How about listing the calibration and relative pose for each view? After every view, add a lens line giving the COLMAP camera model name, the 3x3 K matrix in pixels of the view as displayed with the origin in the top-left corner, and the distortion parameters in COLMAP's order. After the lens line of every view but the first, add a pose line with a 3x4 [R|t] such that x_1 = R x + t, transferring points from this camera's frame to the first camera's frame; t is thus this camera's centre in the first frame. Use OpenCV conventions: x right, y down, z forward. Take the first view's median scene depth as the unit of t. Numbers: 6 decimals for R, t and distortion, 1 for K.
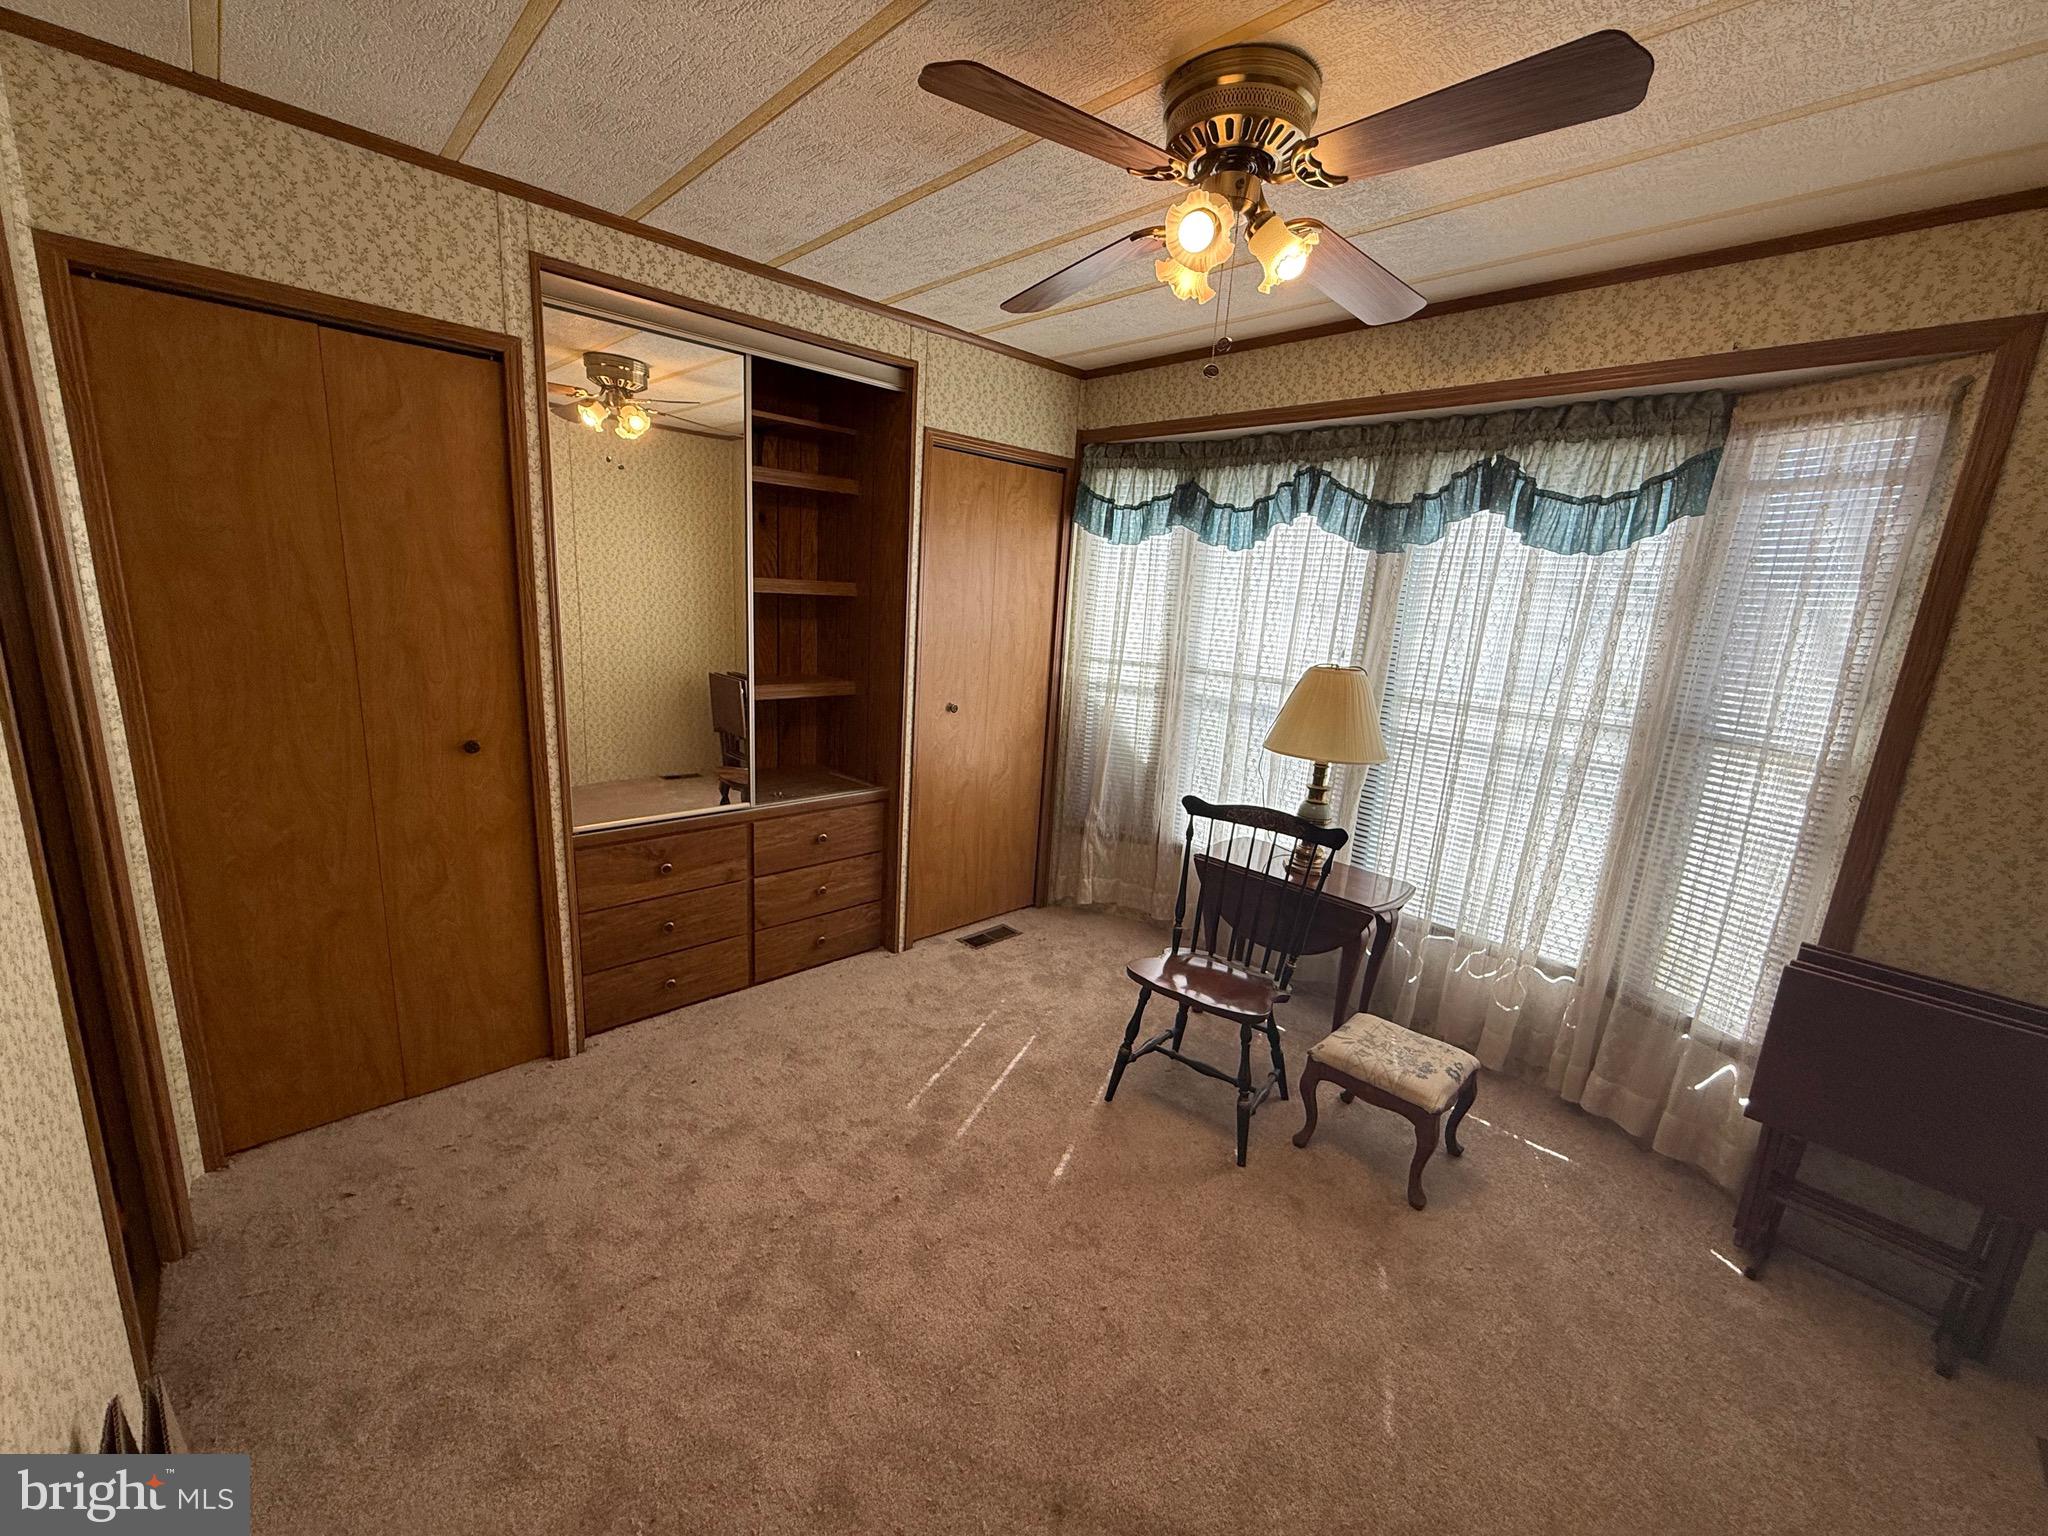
lens RADIAL K [[816.6, 0, 1017.5], [0, 816.6, 767.1], [0, 0, 1]] dist [0.000461, 0.000165]
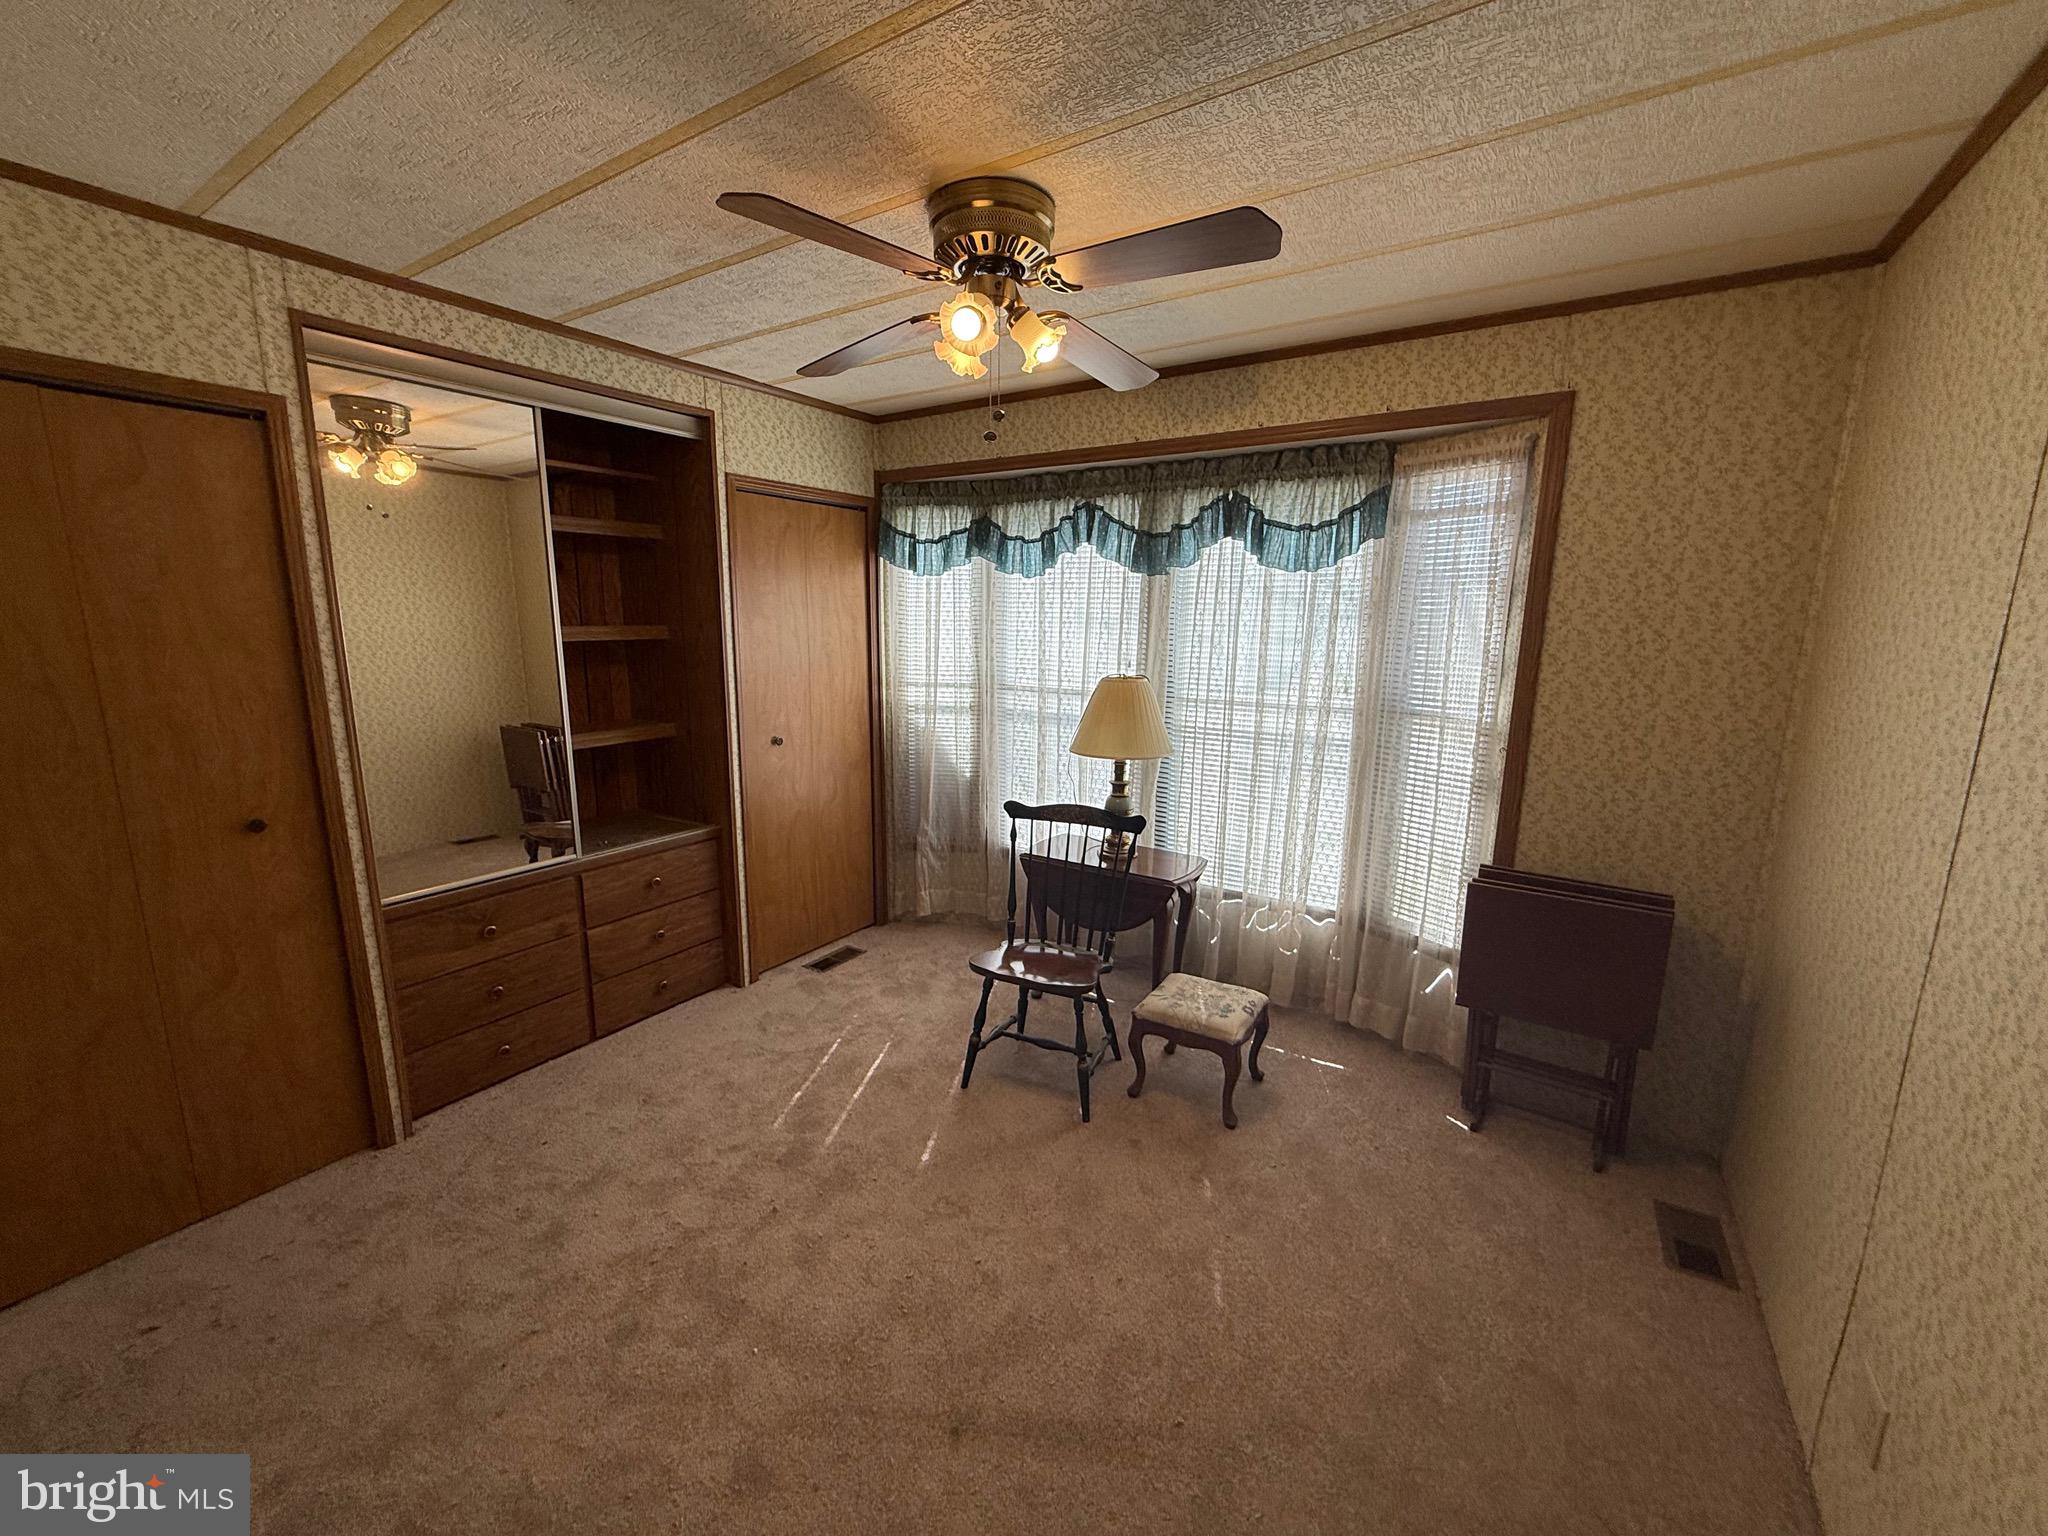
lens RADIAL K [[816.6, 0, 1017.5], [0, 816.6, 767.1], [0, 0, 1]] dist [0.000461, 0.000165]
pose [[0.972182, -0.092731, 0.215090, -0.014776], [0.098102, 0.995072, -0.014407, 0.006847], [-0.212694, 0.035107, 0.976488, -0.095156]]
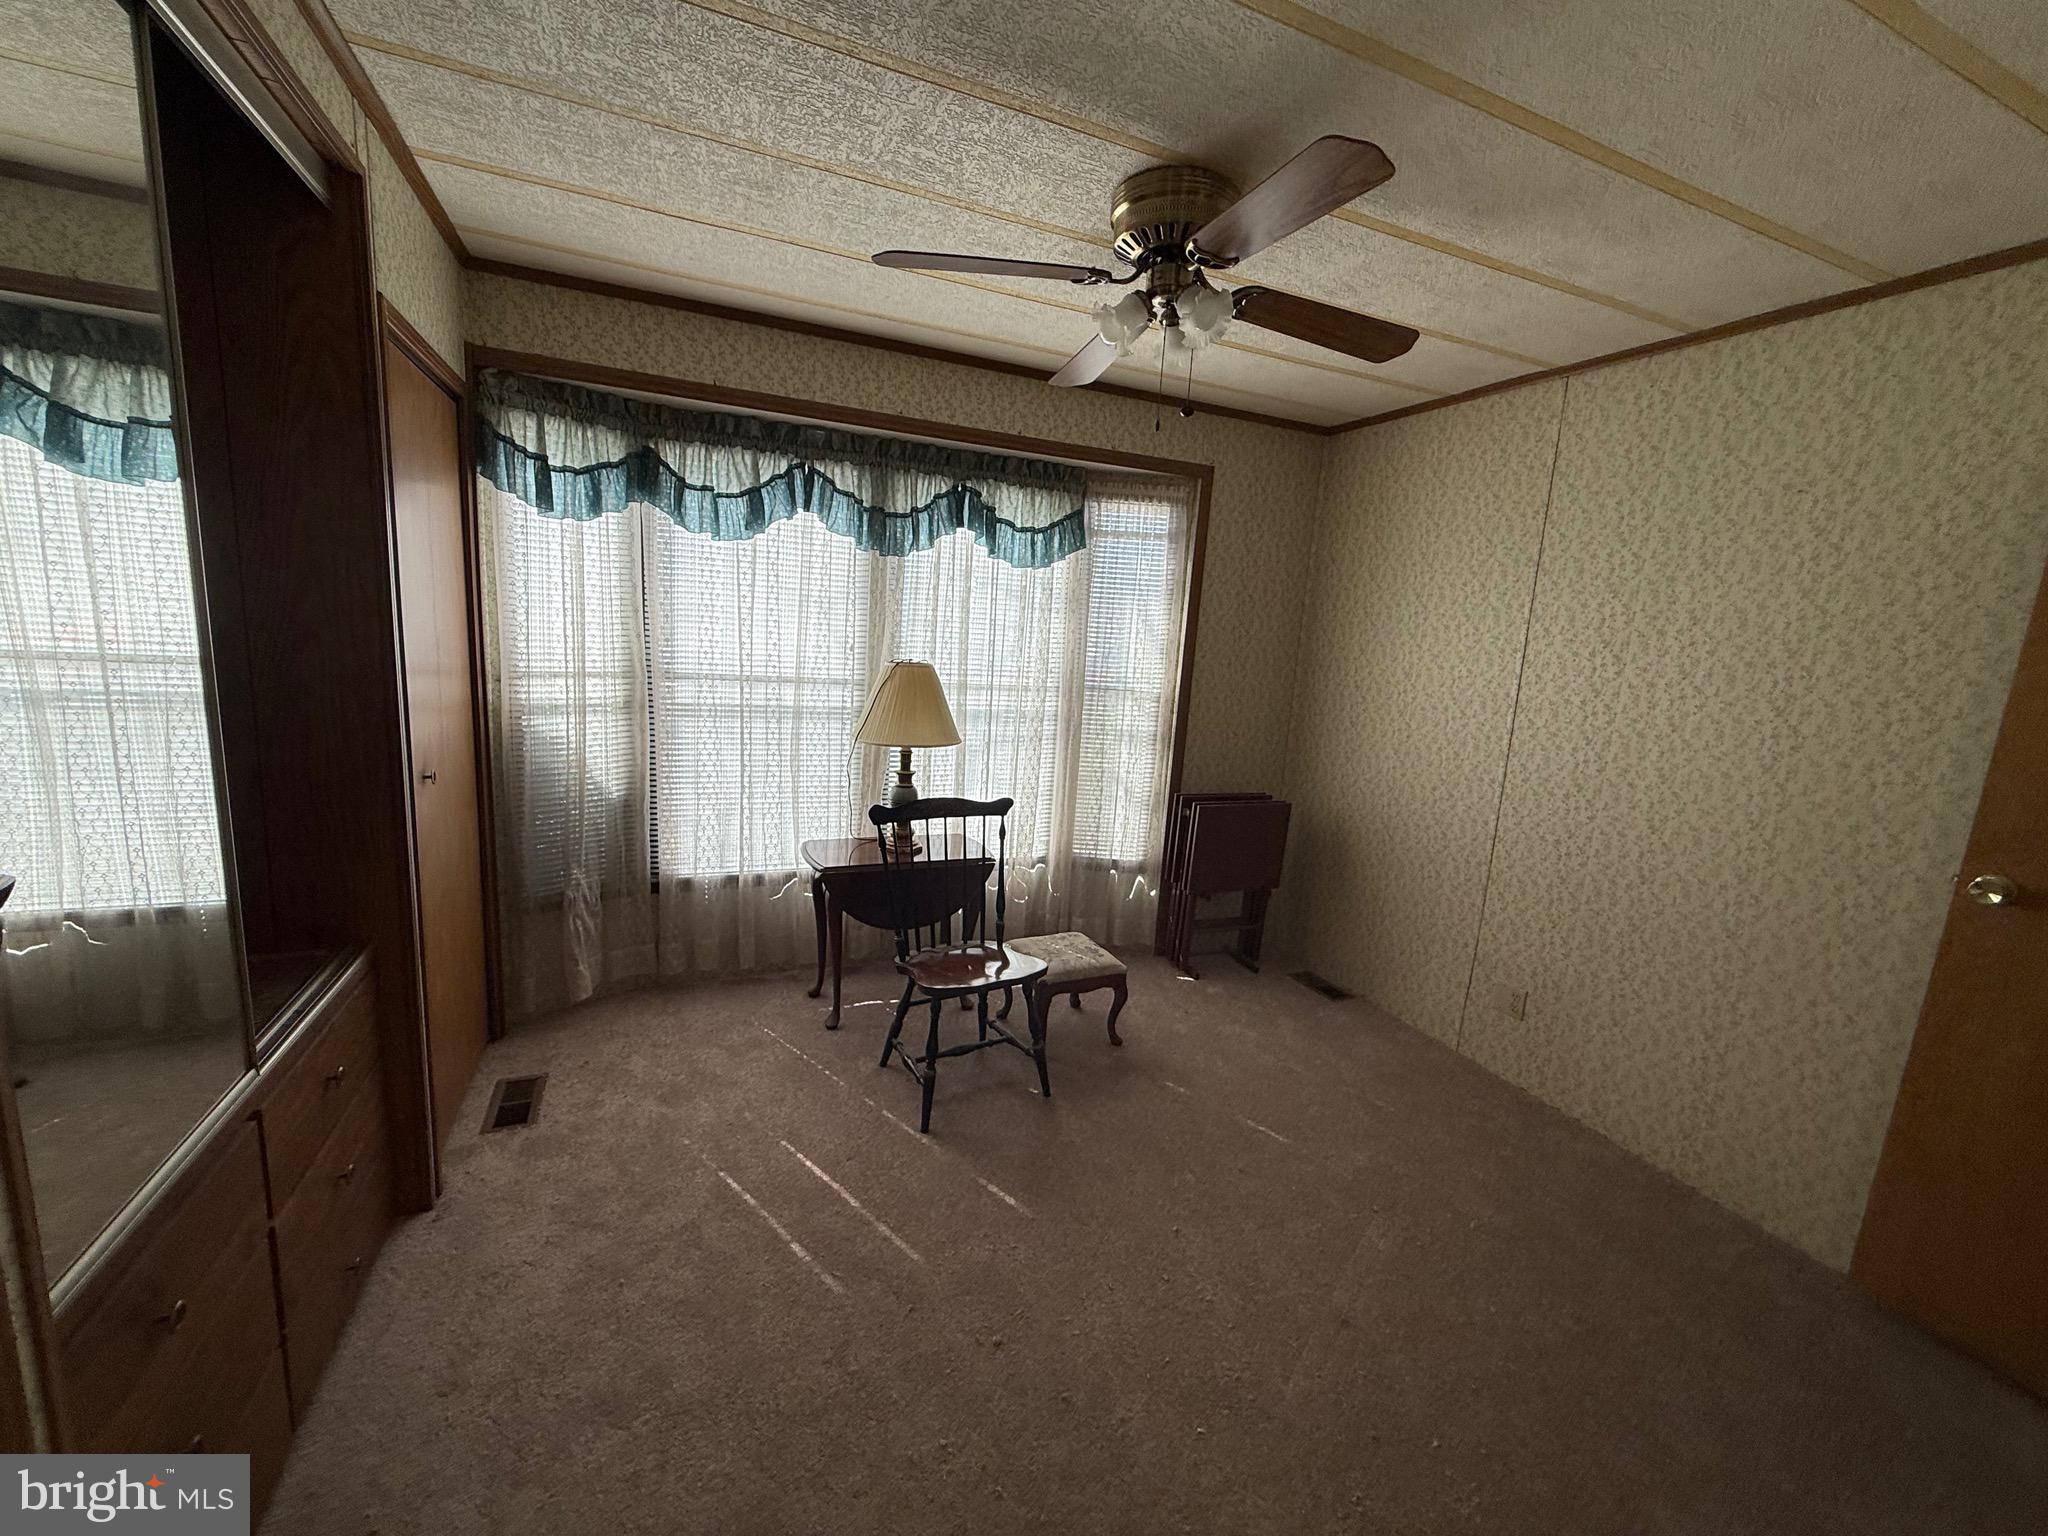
lens RADIAL K [[820.9, 0, 1022.0], [0, 820.9, 765.7], [0, 0, 1]] dist [0.008336, 0.000087]
pose [[0.356875, -0.199316, 0.912641, -0.683024], [0.158854, 0.975692, 0.150968, -0.148183], [-0.920547, 0.091100, 0.379862, 0.517545]]
